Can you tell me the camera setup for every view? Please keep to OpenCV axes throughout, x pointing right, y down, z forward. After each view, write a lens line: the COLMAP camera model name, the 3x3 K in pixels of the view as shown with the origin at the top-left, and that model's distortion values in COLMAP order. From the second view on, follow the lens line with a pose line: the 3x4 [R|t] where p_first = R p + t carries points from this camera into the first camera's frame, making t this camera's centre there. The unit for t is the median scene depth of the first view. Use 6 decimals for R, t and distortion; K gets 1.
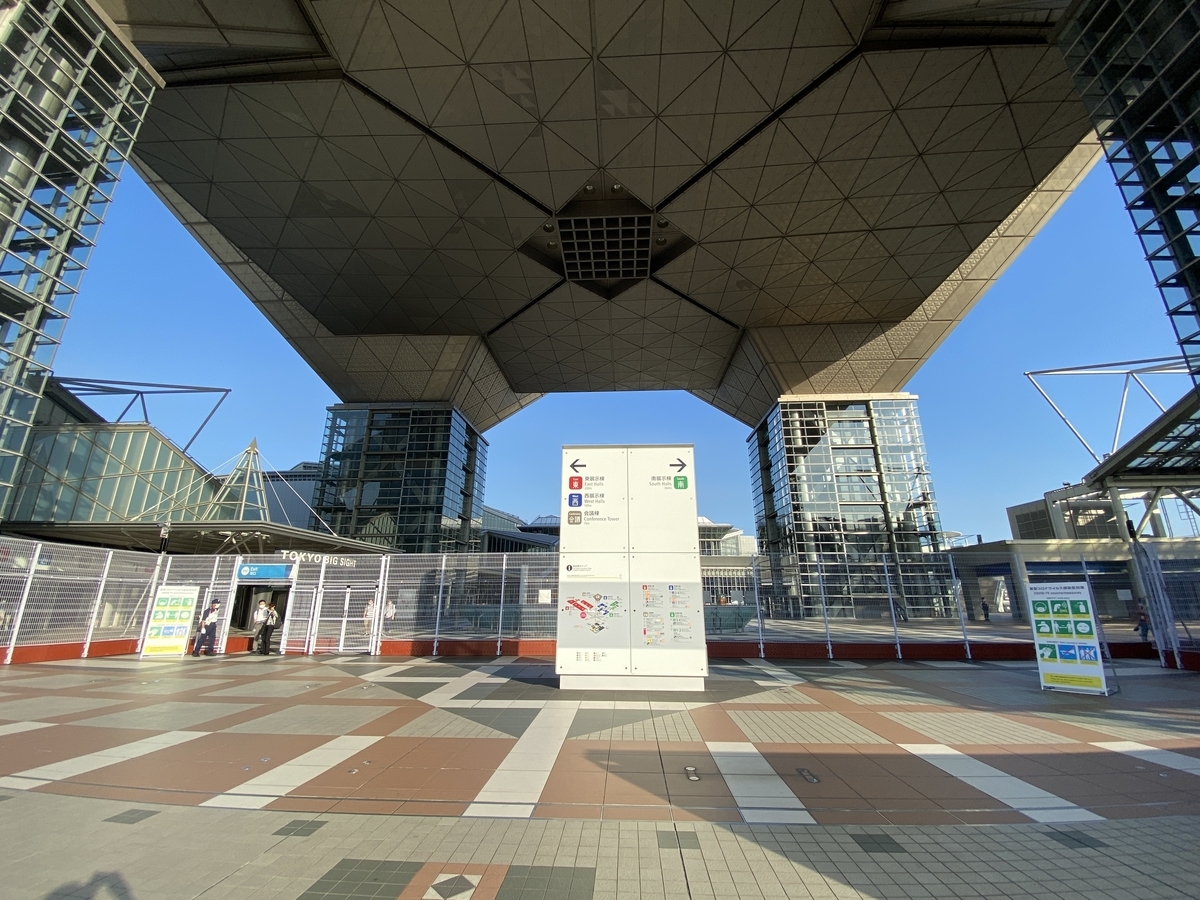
lens RADIAL K [[491.1, 0, 605.9], [0, 491.1, 443.9], [0, 0, 1]] dist [-0.010748, -0.000172]
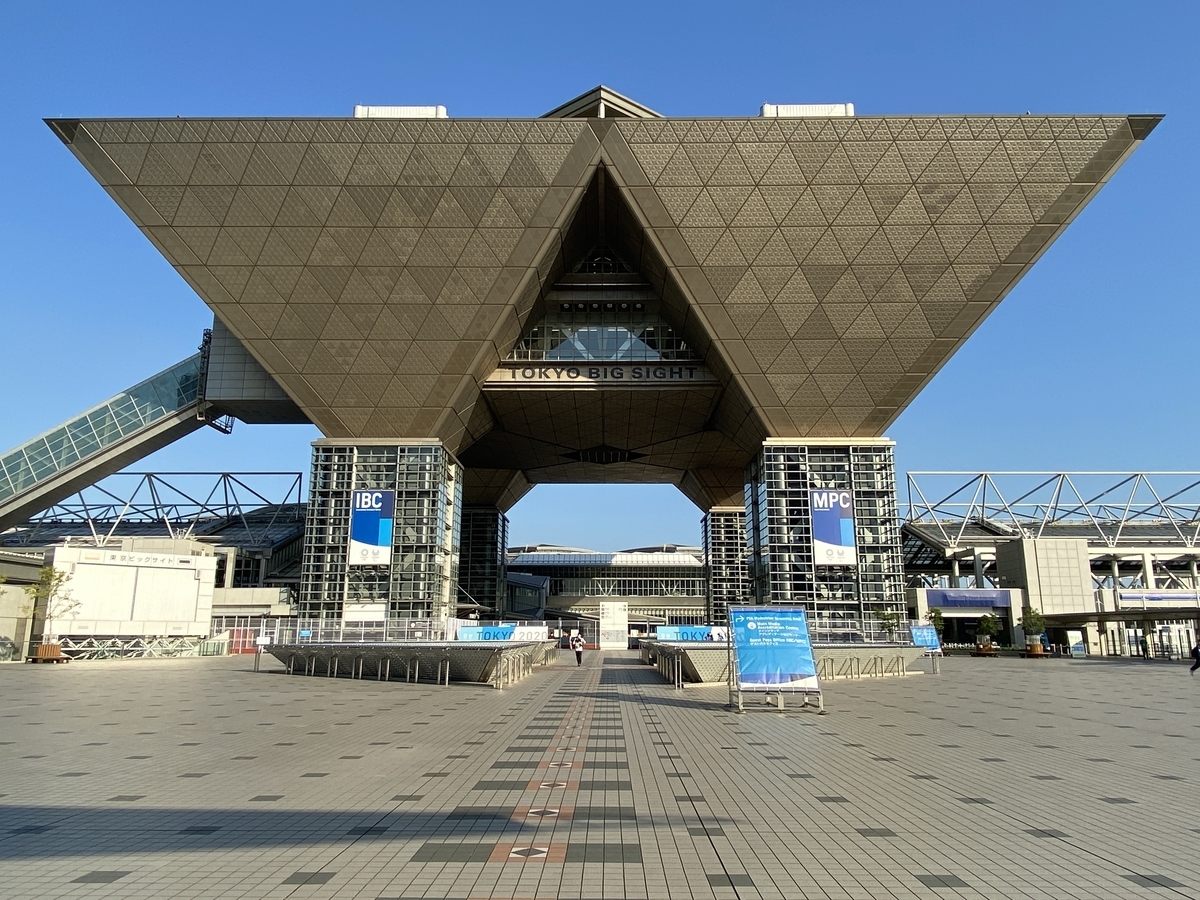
lens RADIAL K [[893.2, 0, 595.1], [0, 893.2, 454.7], [0, 0, 1]] dist [-0.008379, -0.001400]
pose [[0.999814, 0.003511, 0.018985, -0.072739], [-0.005559, 0.994033, 0.108937, -0.573676], [-0.018489, -0.109022, 0.993867, -1.816169]]
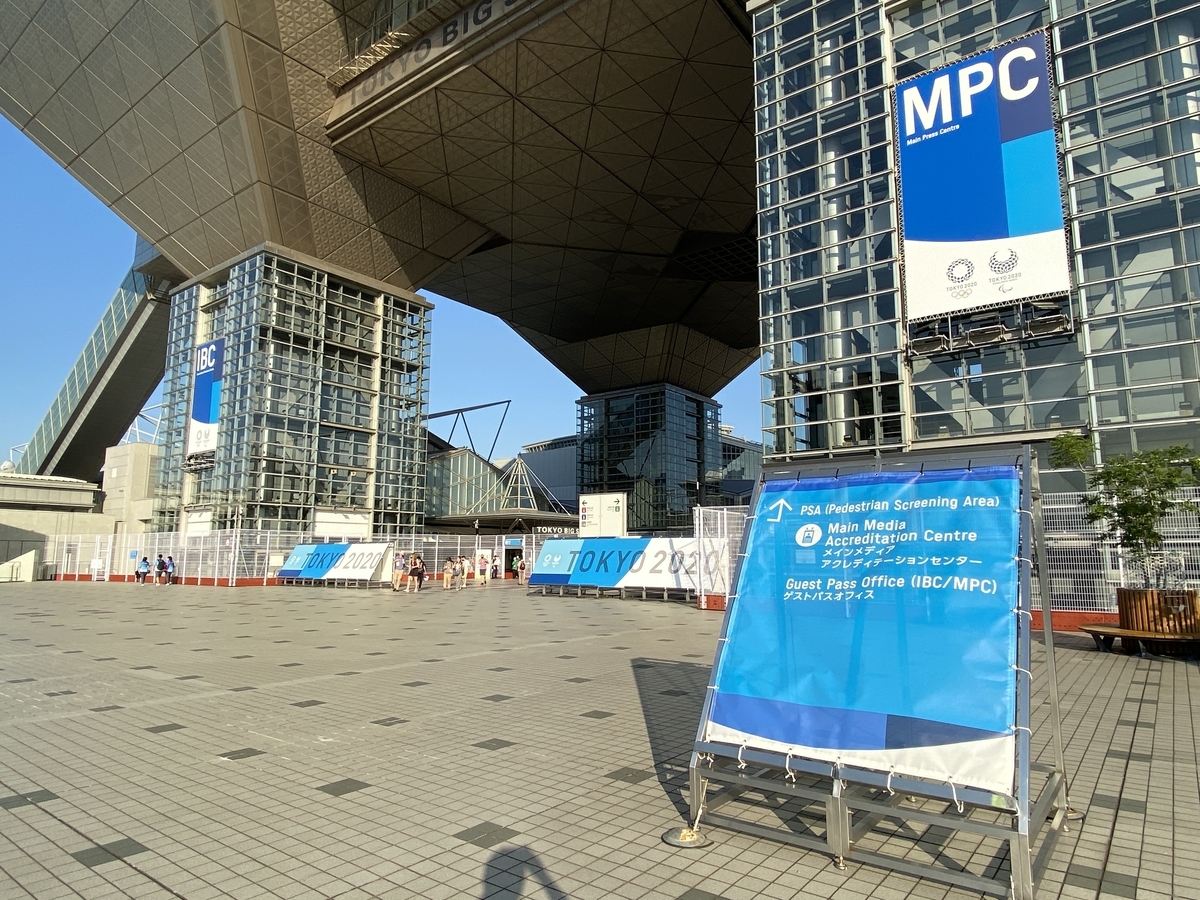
lens RADIAL K [[732.9, 0, 604.5], [0, 732.9, 448.8], [0, 0, 1]] dist [-0.006031, -0.001781]
pose [[0.816466, -0.078909, -0.571977, 0.524520], [0.169718, 0.979654, 0.107112, -0.146029], [0.551888, -0.184528, 0.813246, -0.459144]]
